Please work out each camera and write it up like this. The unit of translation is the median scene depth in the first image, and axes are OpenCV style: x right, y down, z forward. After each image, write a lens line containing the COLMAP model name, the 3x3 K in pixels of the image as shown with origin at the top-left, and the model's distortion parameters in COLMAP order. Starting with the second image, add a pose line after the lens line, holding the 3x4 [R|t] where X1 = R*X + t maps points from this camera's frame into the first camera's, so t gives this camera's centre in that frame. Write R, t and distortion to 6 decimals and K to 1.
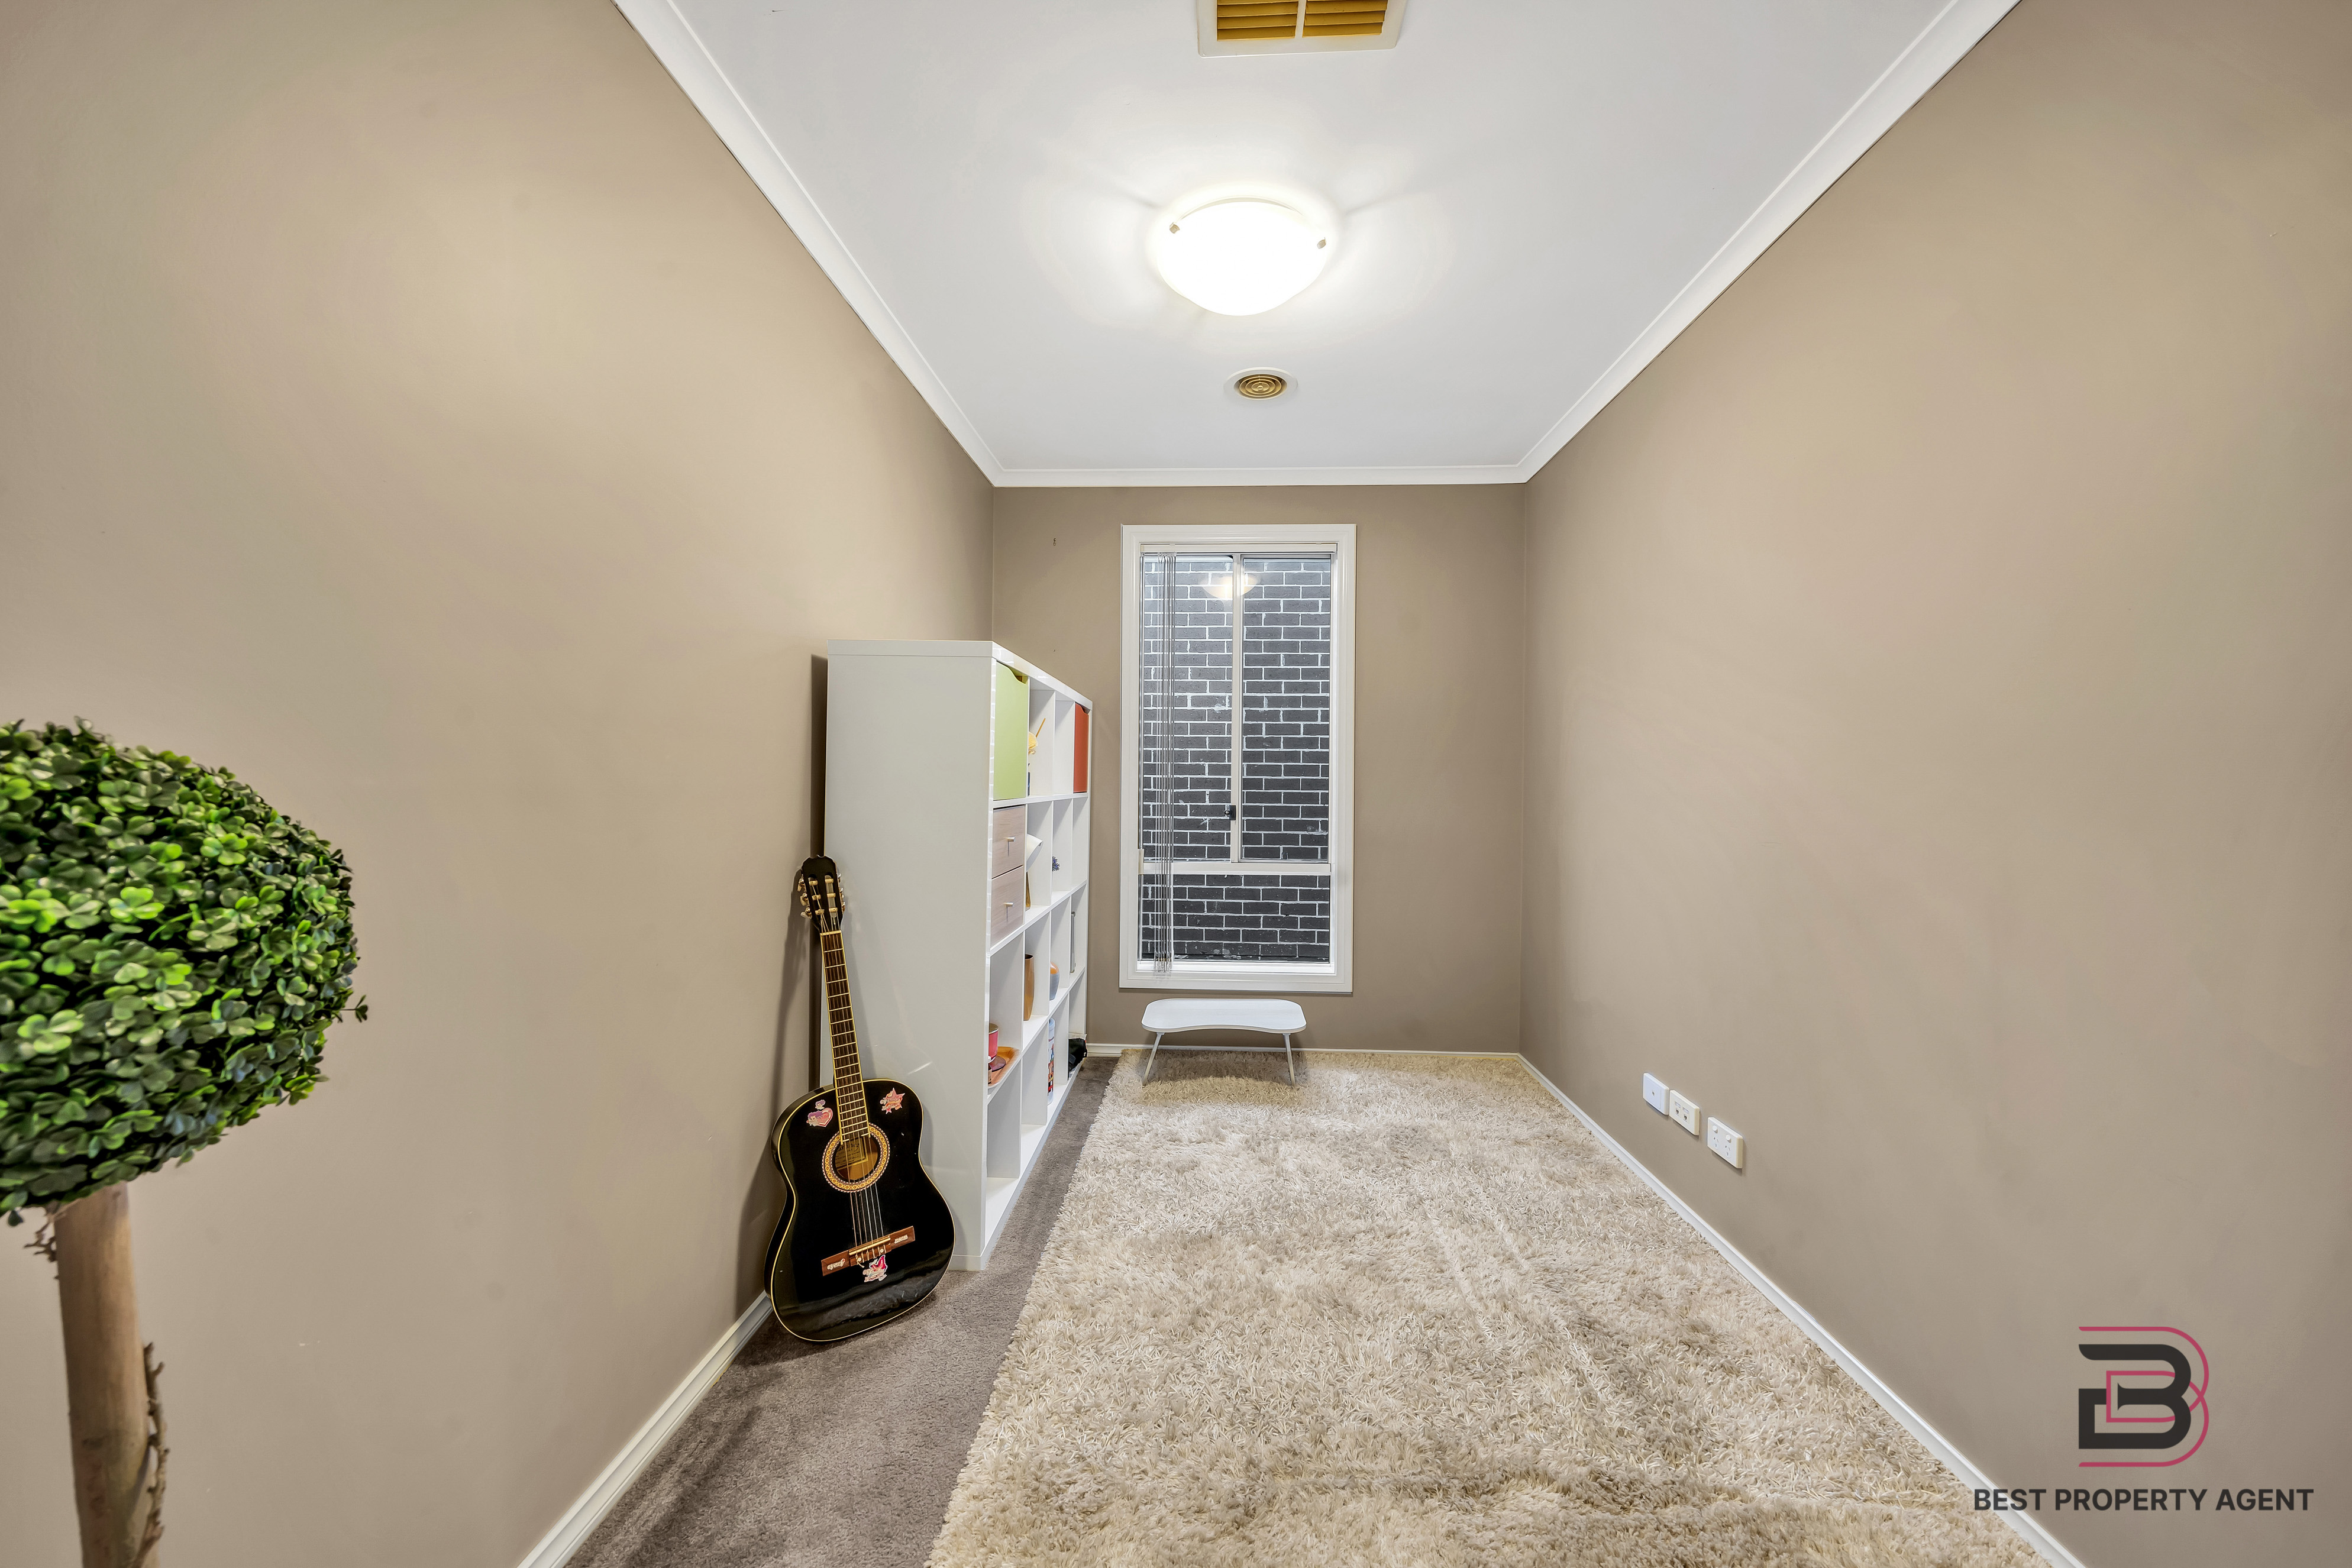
lens RADIAL K [[832.2, 0, 1179.1], [0, 832.2, 777.9], [0, 0, 1]] dist [-0.002083, -0.000001]
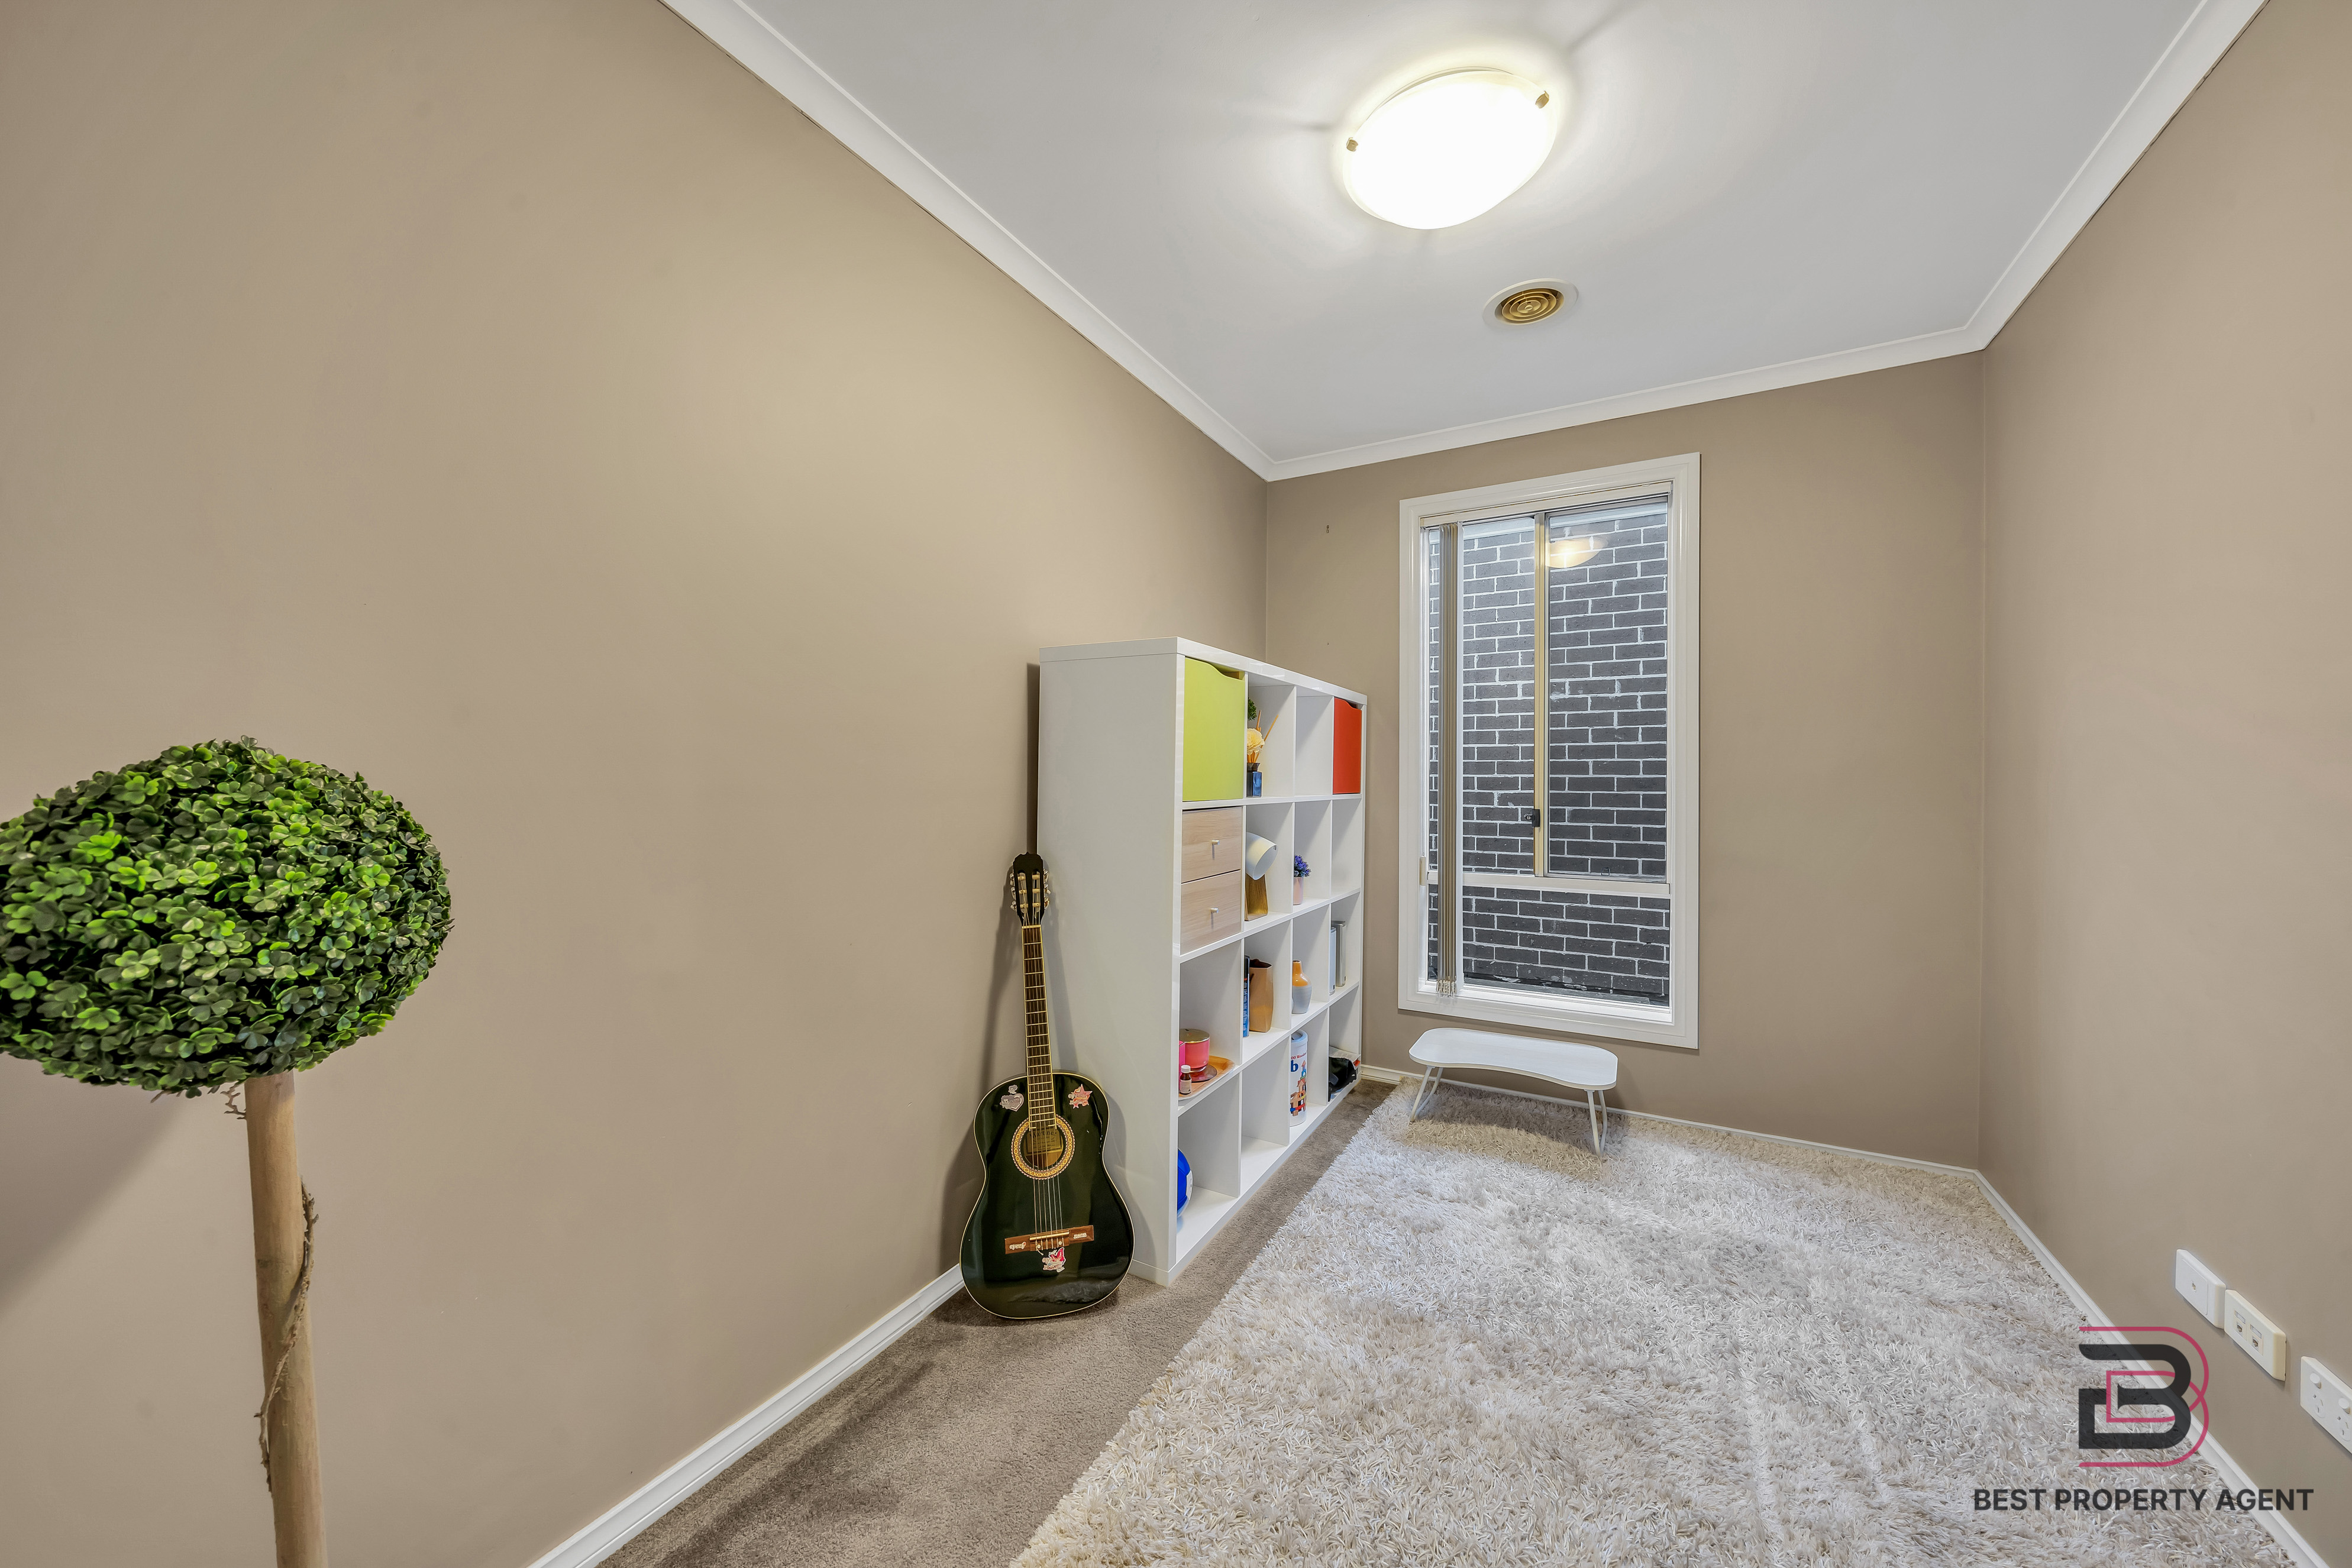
lens RADIAL K [[829.5, 0, 1175.9], [0, 829.5, 775.0], [0, 0, 1]] dist [-0.004118, 0.000013]
pose [[0.893829, -0.007454, -0.448345, 0.195229], [0.005243, 0.999967, -0.006172, 0.002435], [0.448376, 0.003166, 0.893839, 0.133450]]
